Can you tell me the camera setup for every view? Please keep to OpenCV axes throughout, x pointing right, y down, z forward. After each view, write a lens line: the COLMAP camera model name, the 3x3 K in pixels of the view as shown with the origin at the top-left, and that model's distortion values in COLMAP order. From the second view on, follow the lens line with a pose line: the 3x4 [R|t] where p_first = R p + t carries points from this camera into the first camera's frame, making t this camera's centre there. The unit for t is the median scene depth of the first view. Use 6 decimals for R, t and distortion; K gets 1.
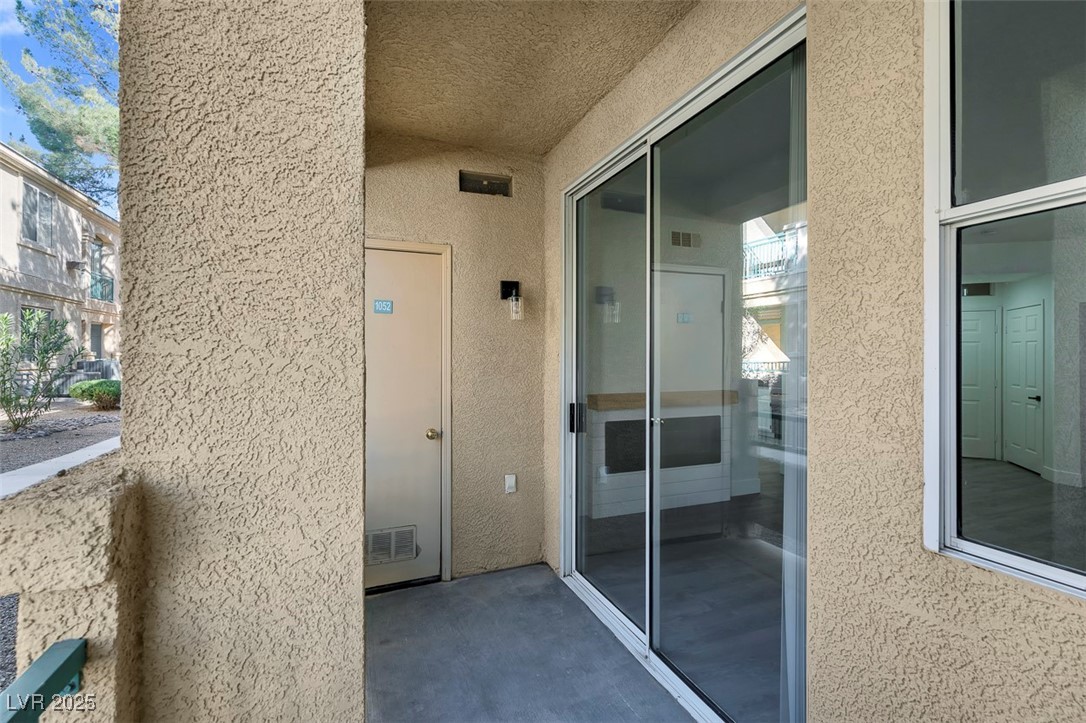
lens RADIAL K [[487.0, 0, 531.9], [0, 487.0, 361.2], [0, 0, 1]] dist [-0.009040, 0.002535]
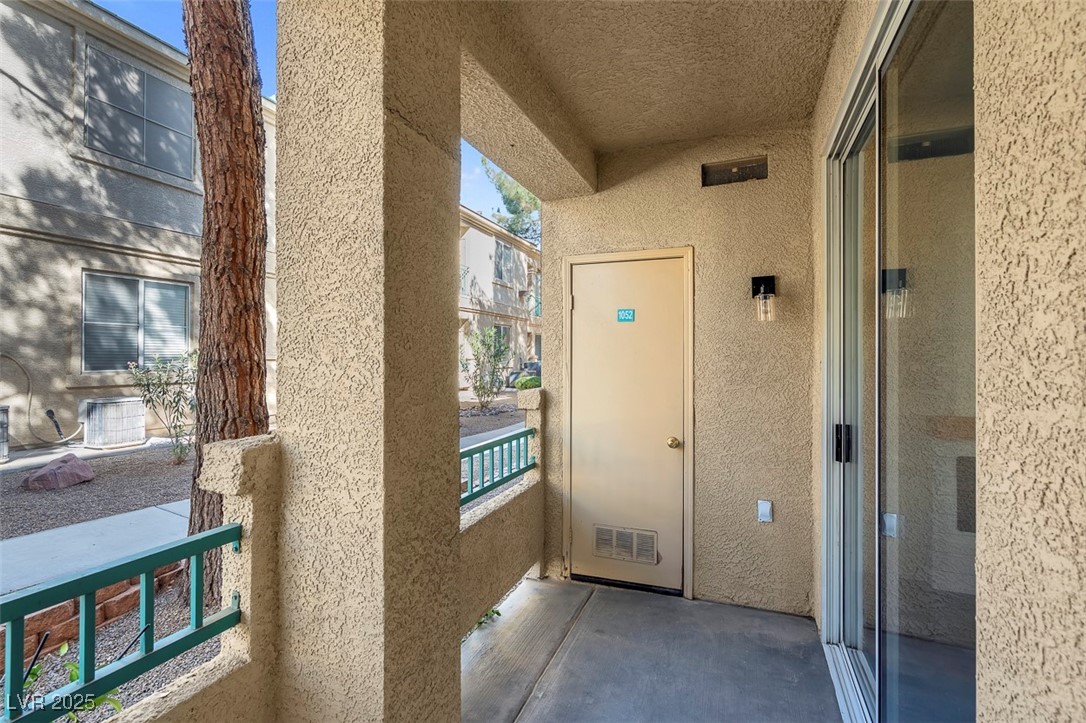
lens RADIAL K [[487.0, 0, 539.3], [0, 487.0, 360.7], [0, 0, 1]] dist [-0.009040, 0.002535]
pose [[0.727139, 0.003343, -0.686482, 0.266854], [-0.007013, 0.999972, -0.002558, -0.010176], [0.686454, 0.006674, 0.727142, 0.104666]]
